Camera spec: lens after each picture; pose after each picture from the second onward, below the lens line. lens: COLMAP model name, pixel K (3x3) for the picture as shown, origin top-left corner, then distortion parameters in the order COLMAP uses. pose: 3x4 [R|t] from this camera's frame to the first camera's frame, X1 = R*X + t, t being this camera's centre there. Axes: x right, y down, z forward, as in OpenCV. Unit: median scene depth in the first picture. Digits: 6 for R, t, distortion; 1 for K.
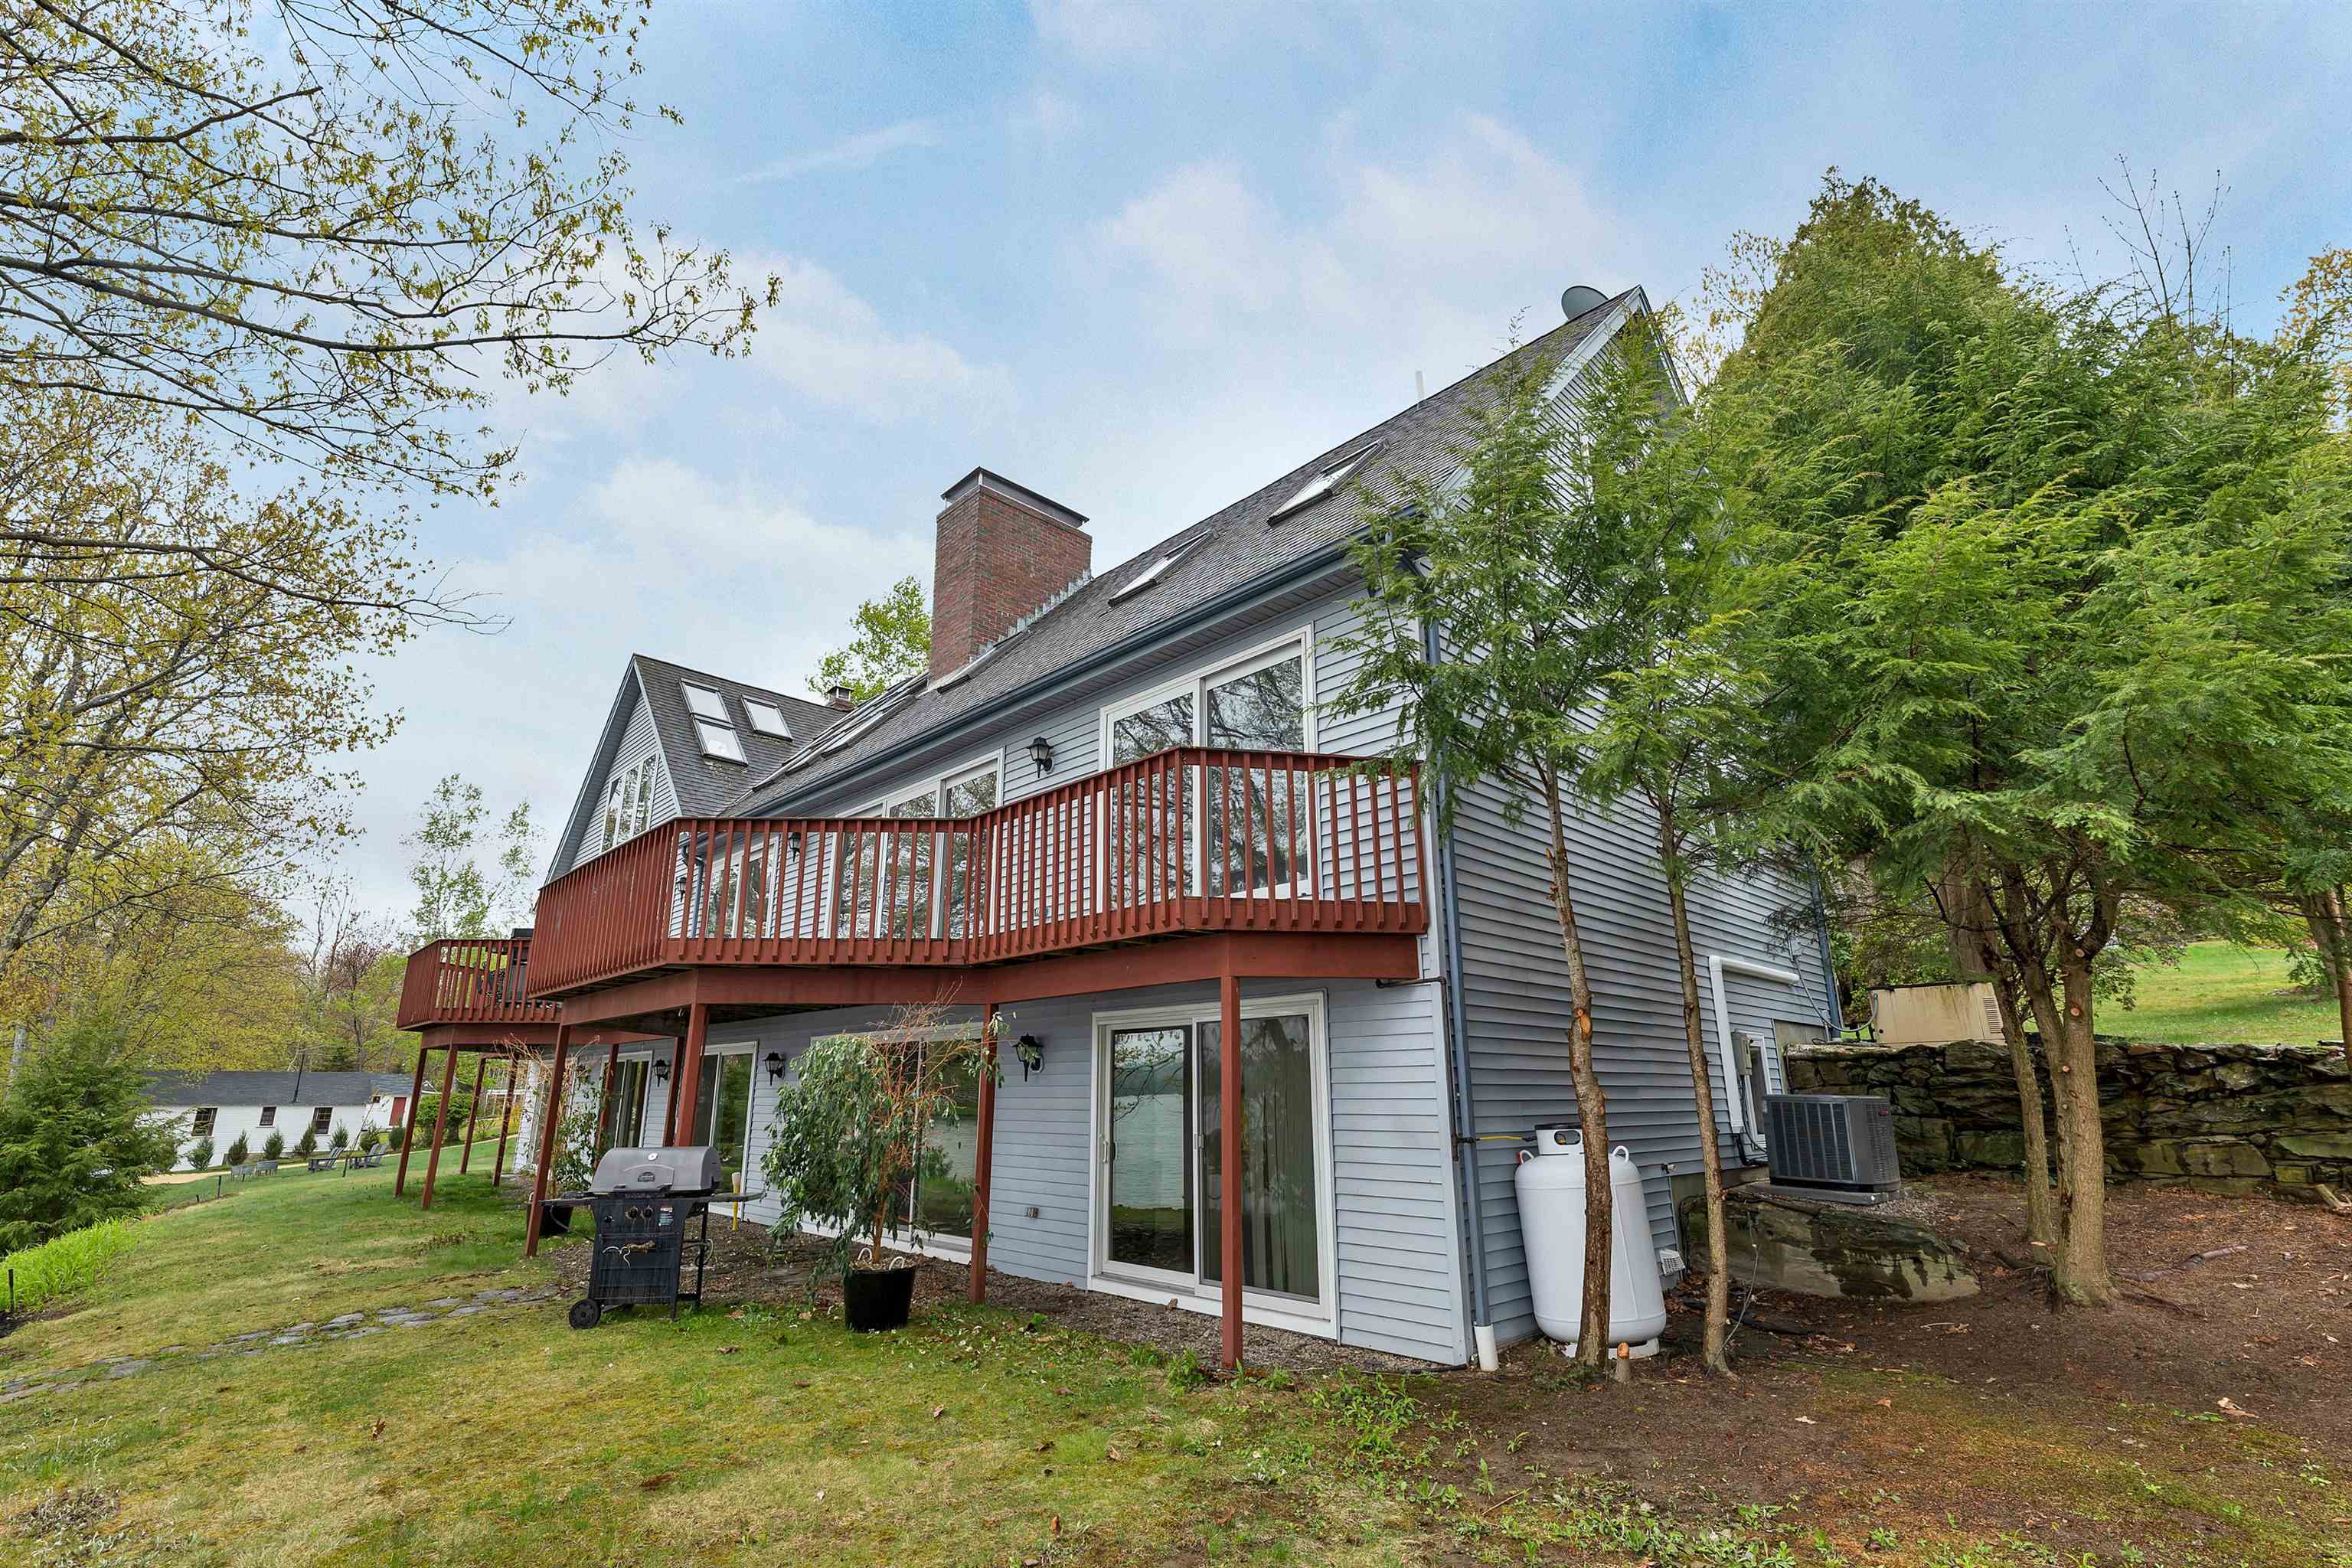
lens RADIAL K [[1008.3, 0, 1169.5], [0, 1008.3, 839.5], [0, 0, 1]] dist [0.021002, 0.000015]
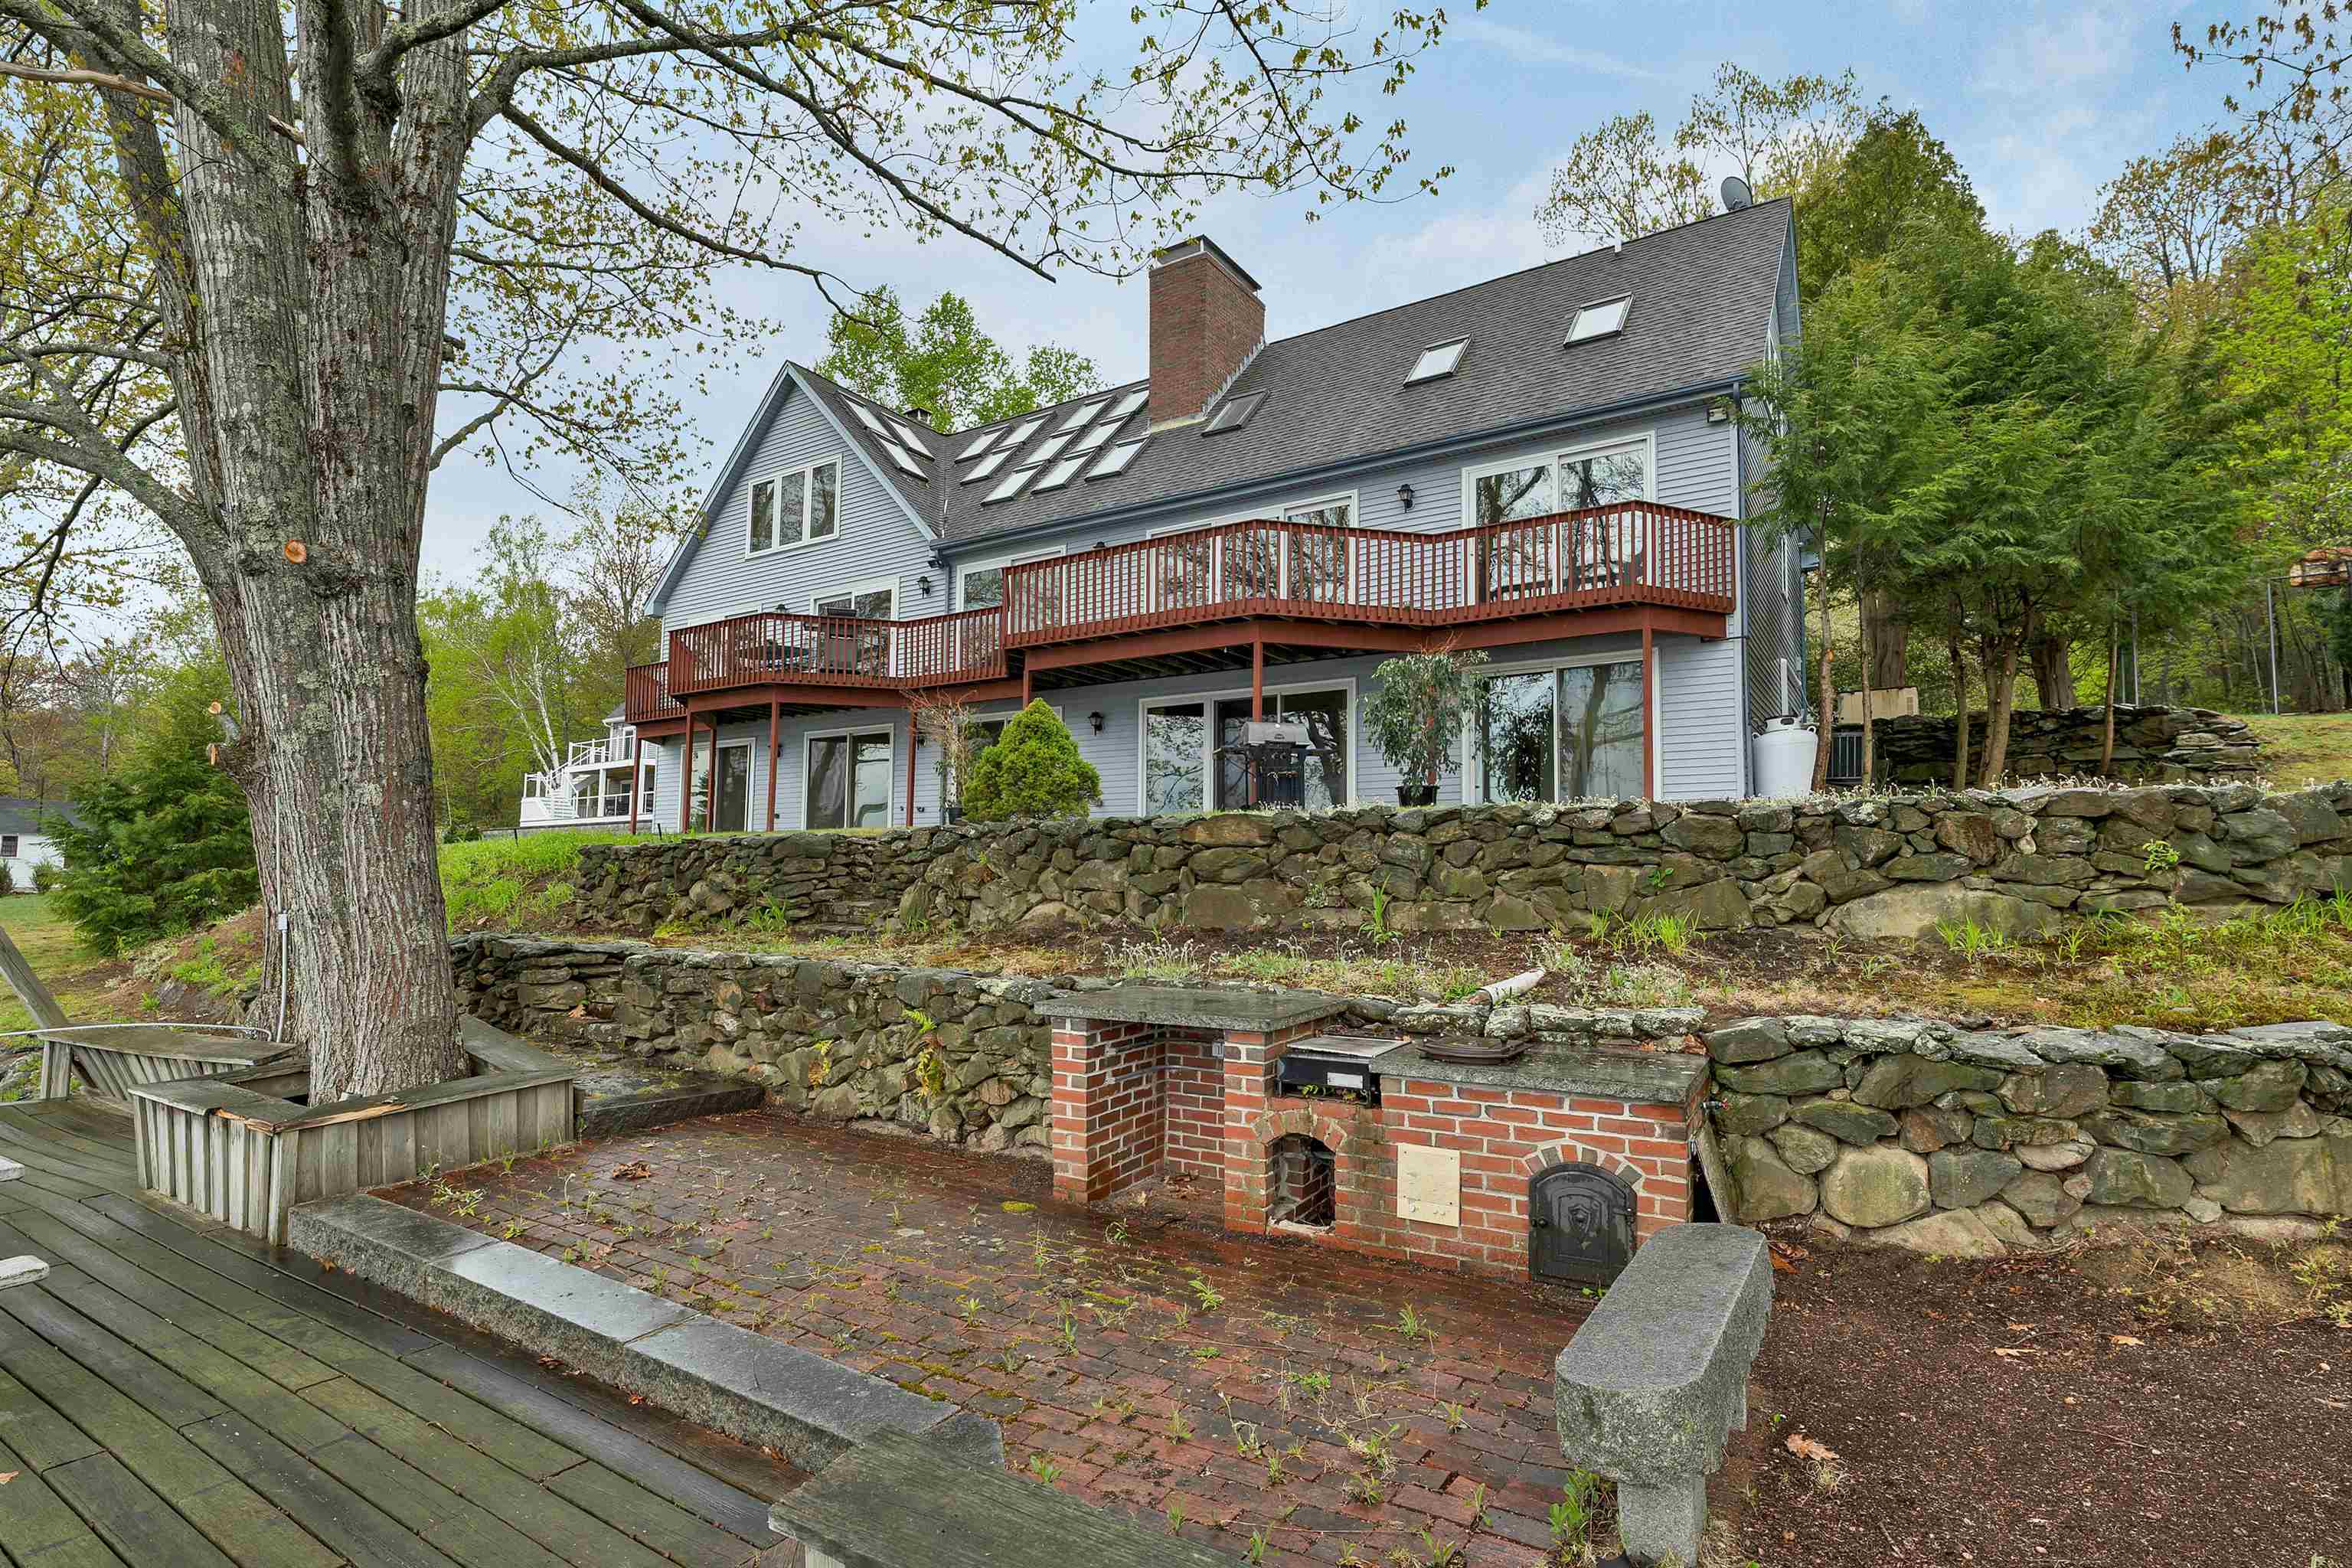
lens RADIAL K [[1109.1, 0, 1176.0], [0, 1109.1, 784.0], [0, 0, 1]] dist [0.031550, 0.000116]
pose [[0.975016, 0.026596, 0.220535, -0.721177], [-0.060769, 0.986869, 0.149658, 0.095668], [-0.213659, -0.159321, 0.963829, -0.492147]]
